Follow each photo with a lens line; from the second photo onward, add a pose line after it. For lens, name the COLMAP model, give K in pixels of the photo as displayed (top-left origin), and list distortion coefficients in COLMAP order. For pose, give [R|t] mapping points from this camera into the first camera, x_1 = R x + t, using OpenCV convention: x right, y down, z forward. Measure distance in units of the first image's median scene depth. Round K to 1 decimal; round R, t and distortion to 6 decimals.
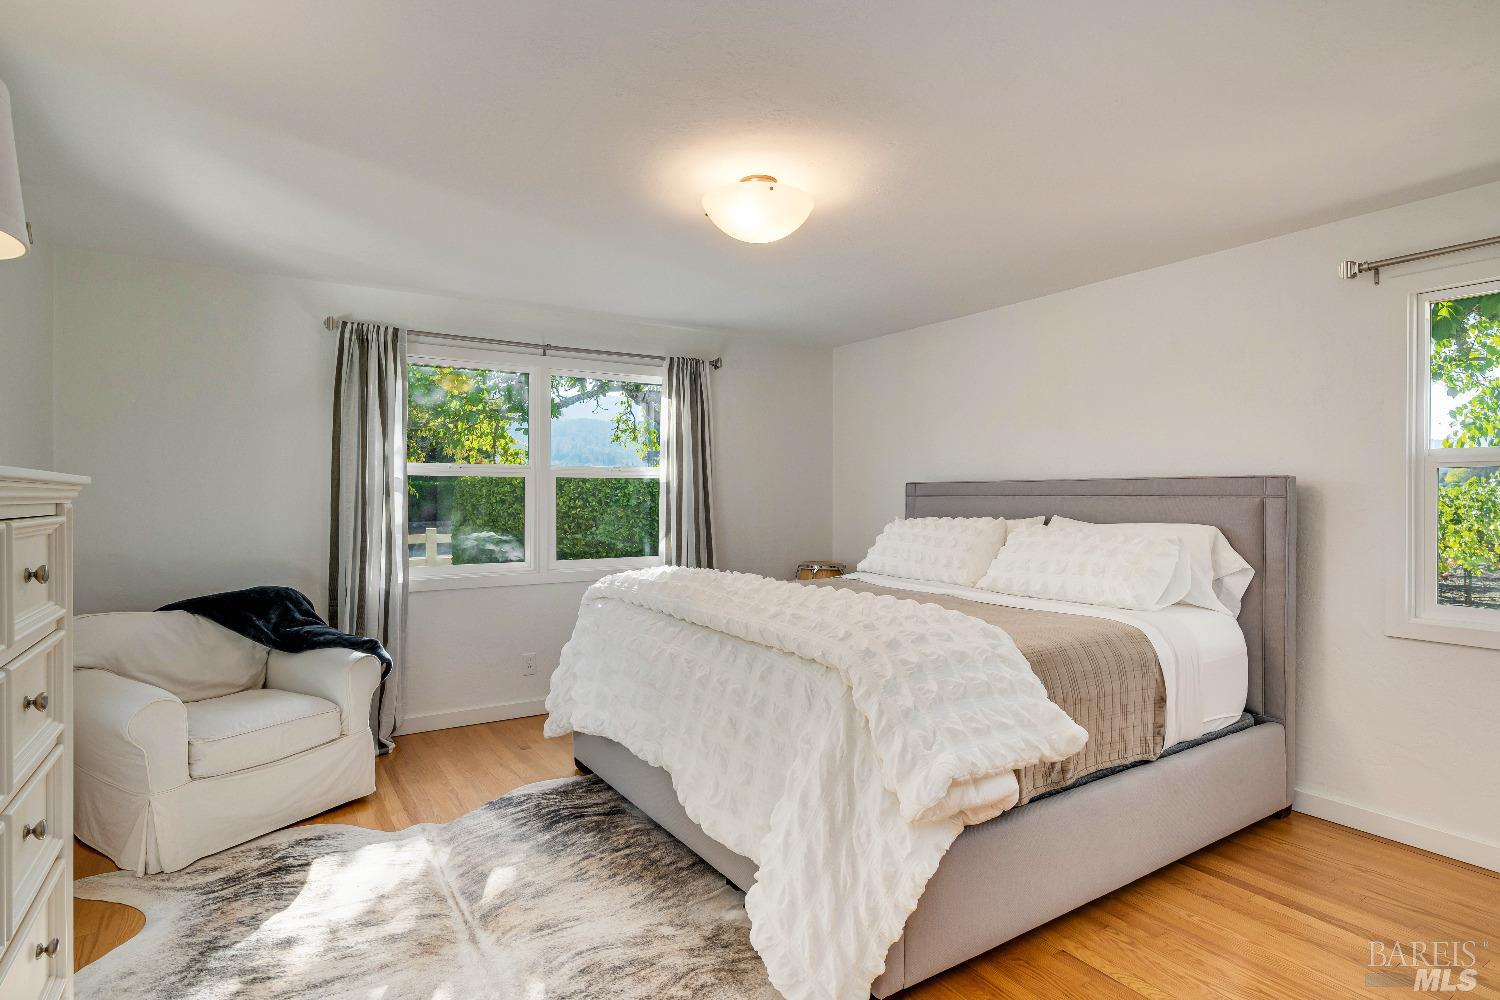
lens RADIAL K [[787.0, 0, 750.0], [0, 787.0, 500.0], [0, 0, 1]] dist [0.157059, 0.000032]
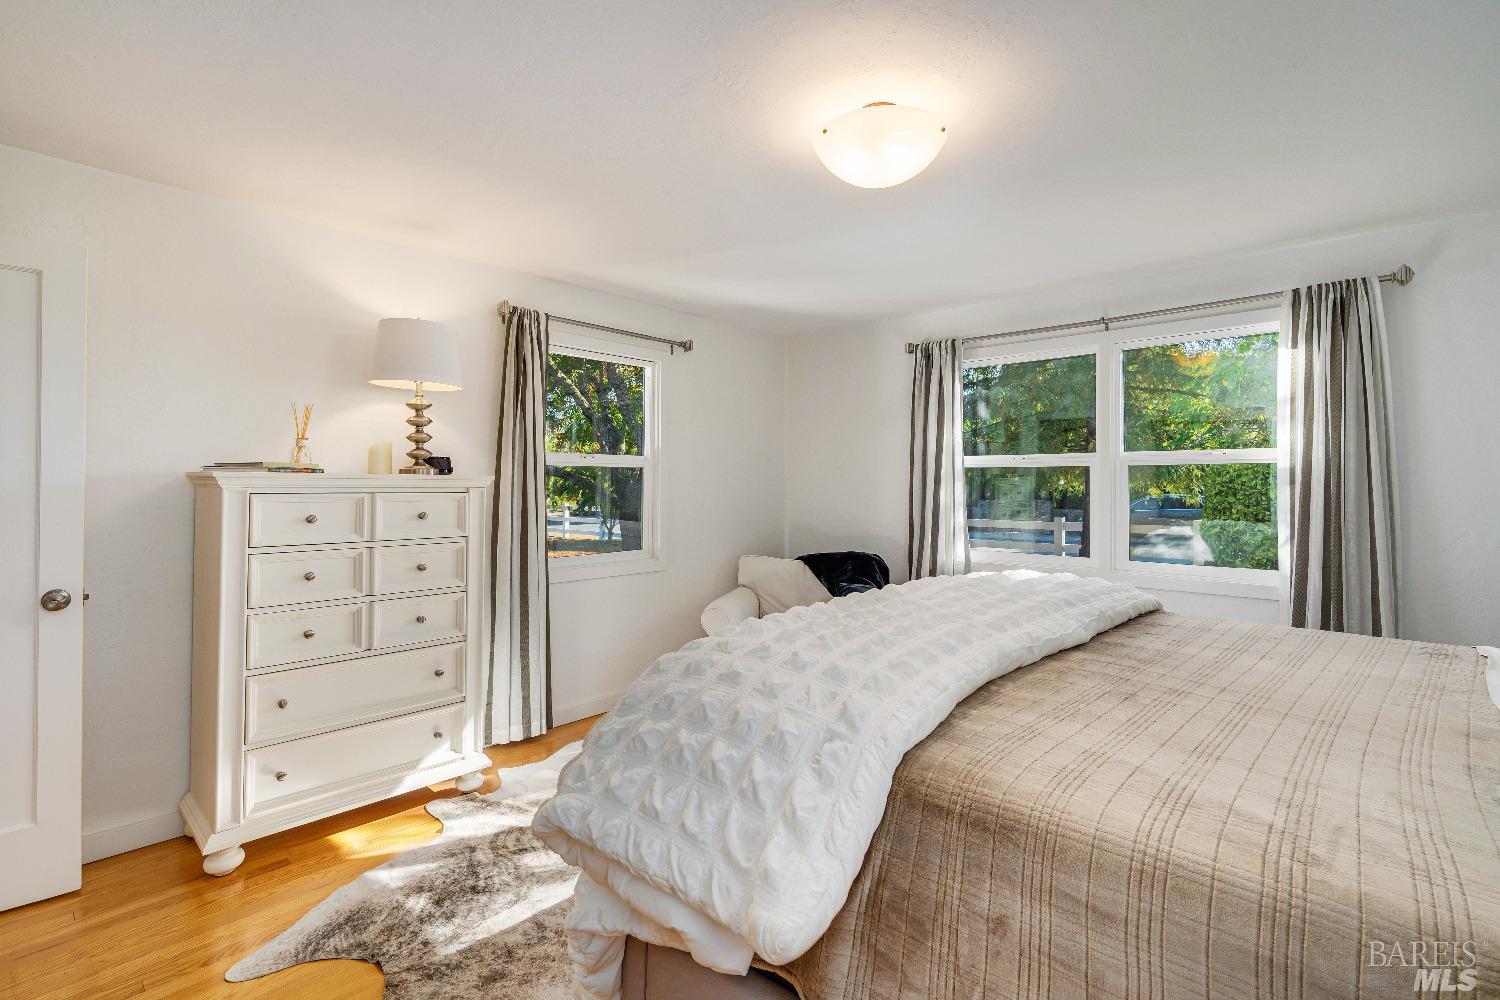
lens RADIAL K [[721.4, 0, 750.0], [0, 721.4, 500.0], [0, 0, 1]] dist [-0.000961, -0.000102]
pose [[0.304875, 0.014691, -0.952279, 0.436535], [-0.011115, 0.999868, 0.011867, 0.005424], [0.952328, 0.006967, 0.304998, 0.410323]]
